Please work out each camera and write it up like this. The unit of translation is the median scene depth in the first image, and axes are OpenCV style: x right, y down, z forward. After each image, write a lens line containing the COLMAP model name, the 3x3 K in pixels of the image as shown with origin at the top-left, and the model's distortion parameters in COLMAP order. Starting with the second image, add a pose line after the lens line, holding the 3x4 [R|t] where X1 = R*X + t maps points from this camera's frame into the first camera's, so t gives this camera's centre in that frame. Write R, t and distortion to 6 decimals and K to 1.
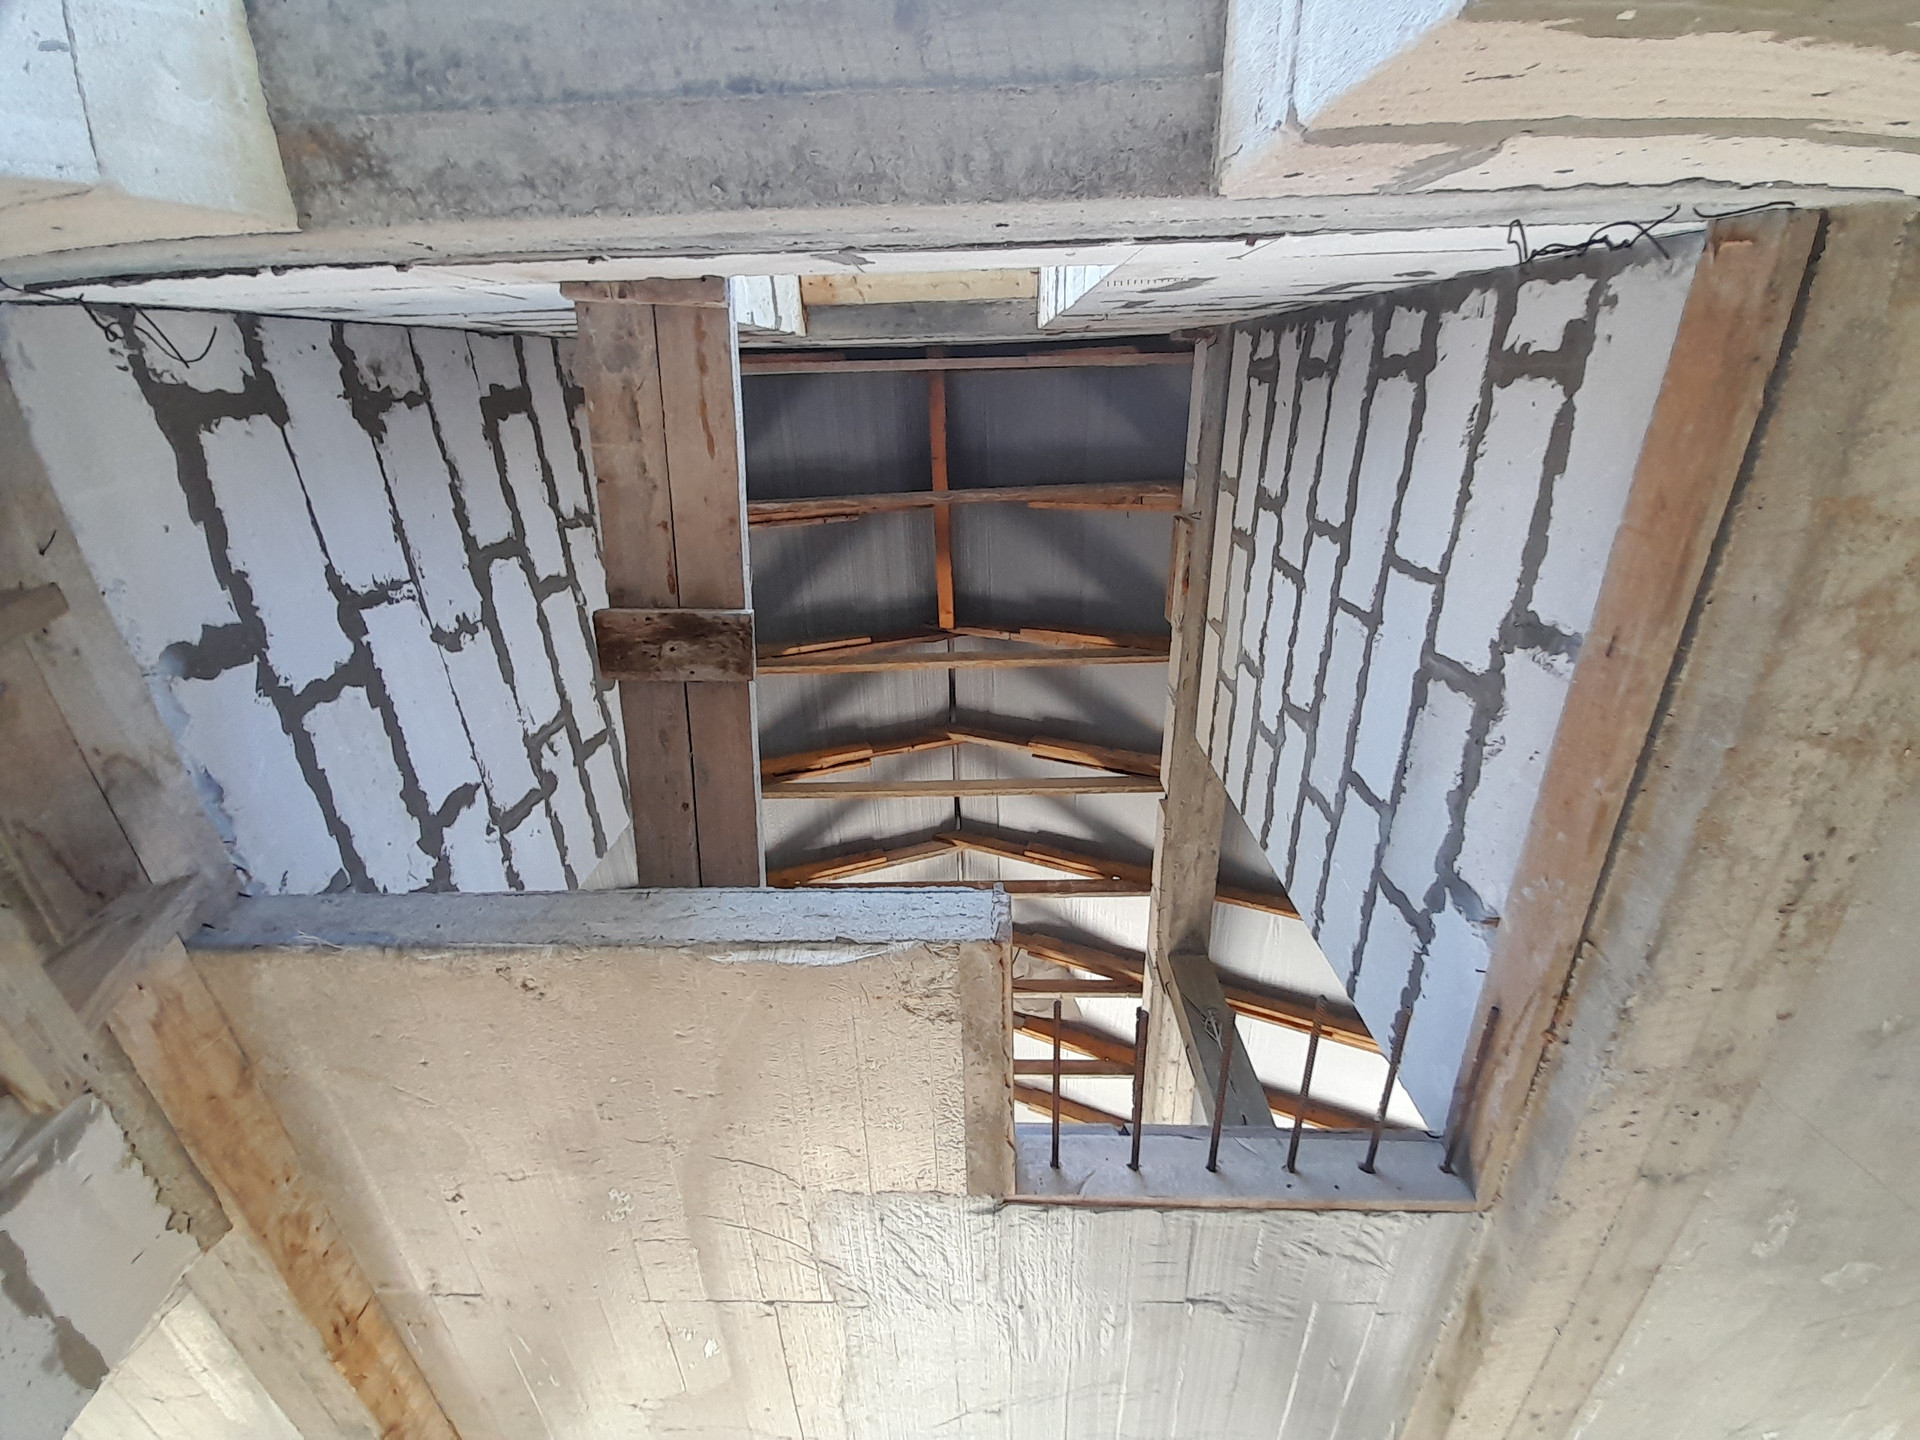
lens RADIAL K [[756.8, 0, 963.3], [0, 756.8, 702.9], [0, 0, 1]] dist [0.022460, -0.015904]
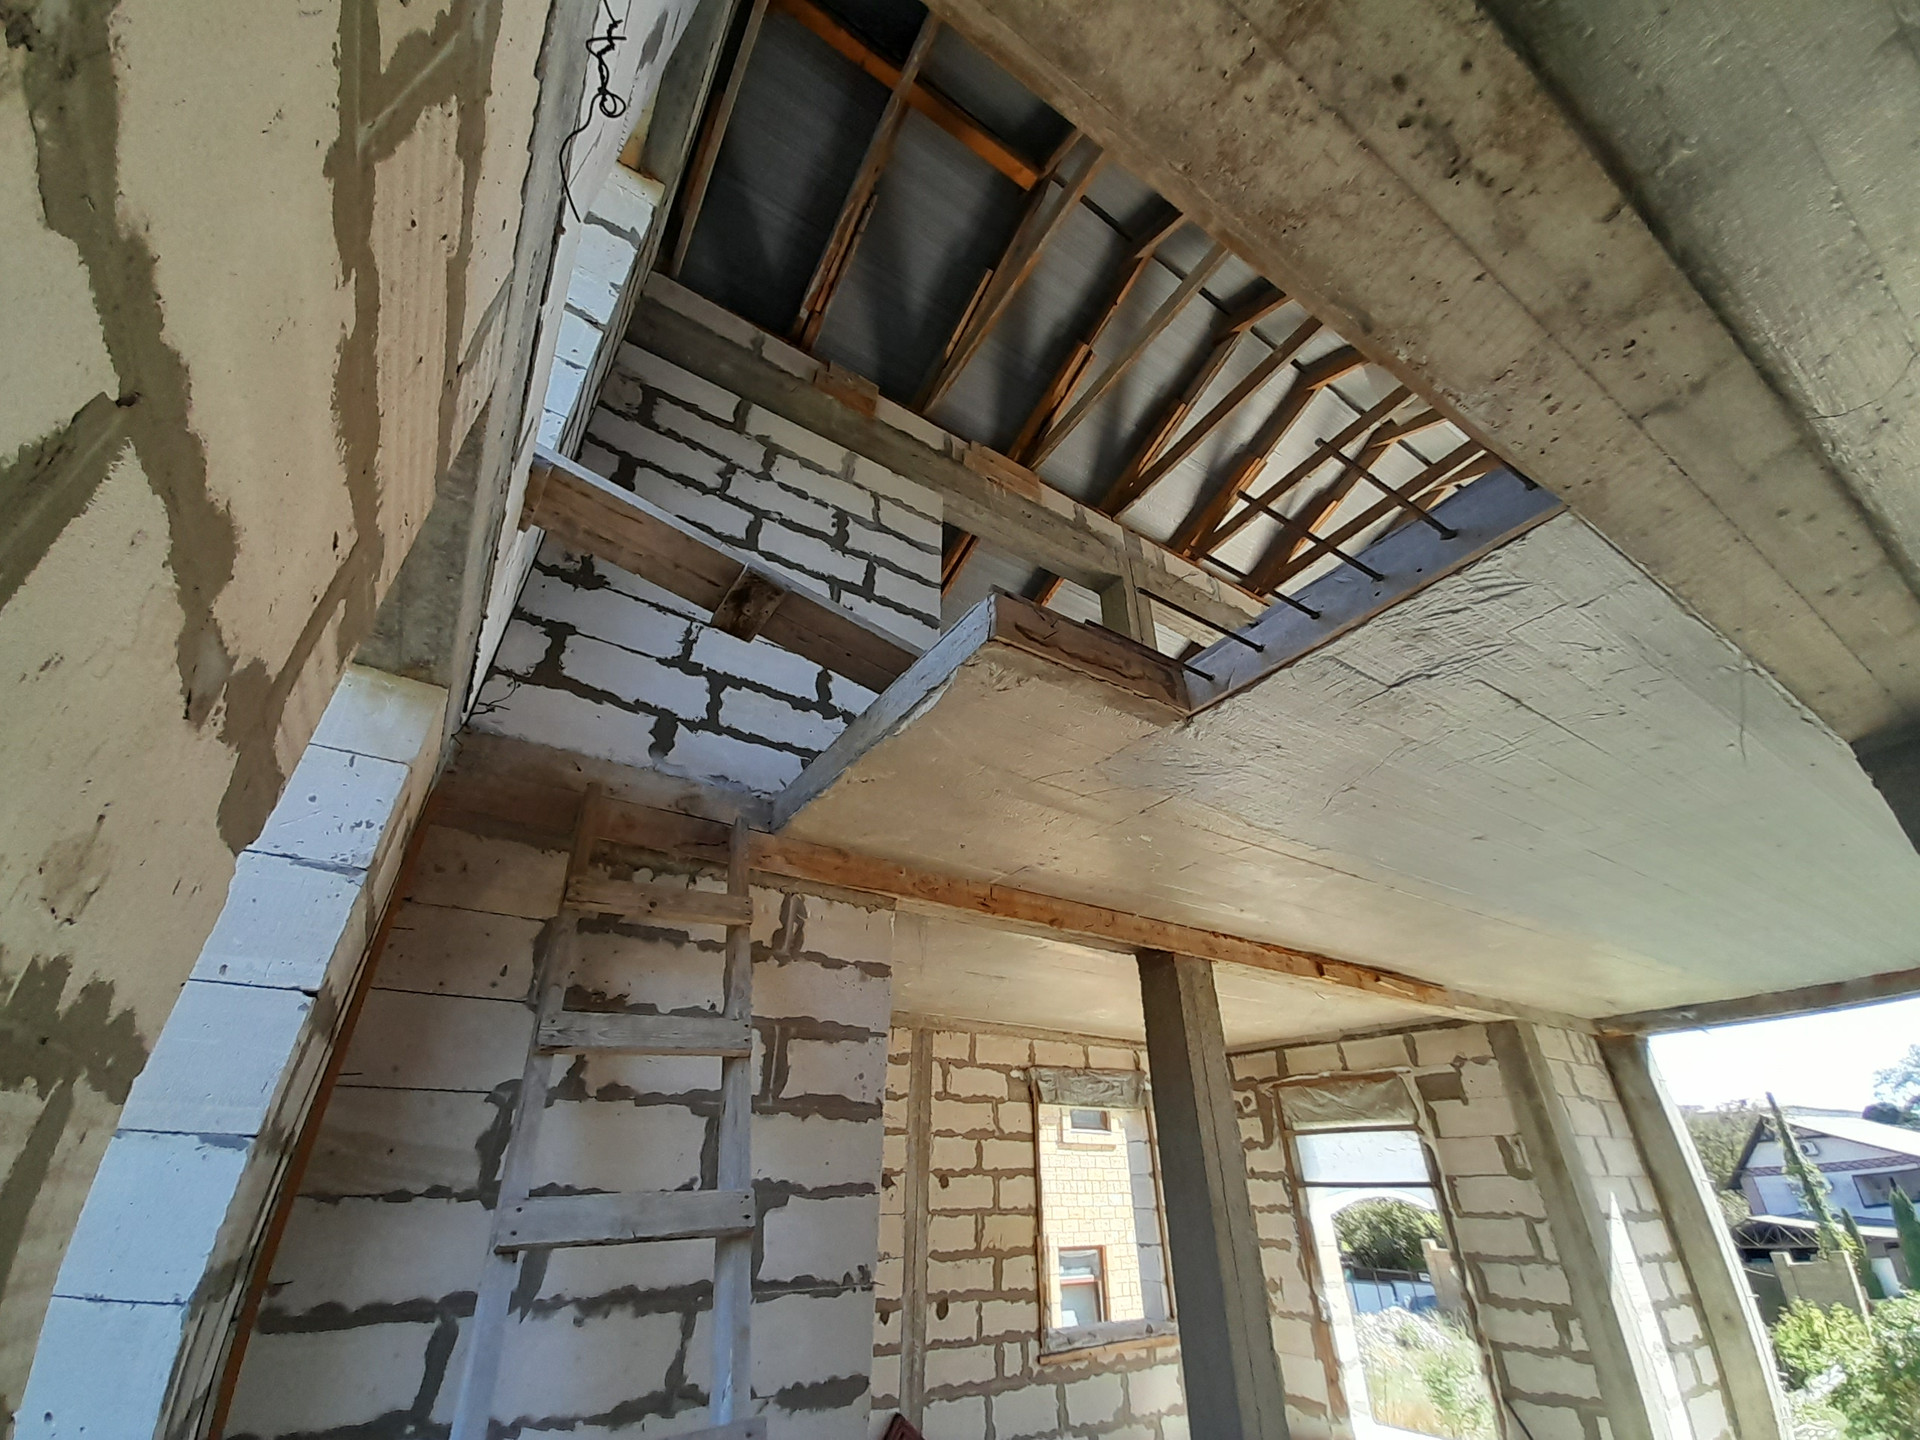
lens RADIAL K [[756.8, 0, 963.3], [0, 756.8, 702.9], [0, 0, 1]] dist [0.022460, -0.015904]
pose [[0.566819, -0.456793, -0.685607, 0.692483], [0.759947, 0.611251, 0.221026, 0.029231], [0.318115, -0.646307, 0.693607, -0.048440]]
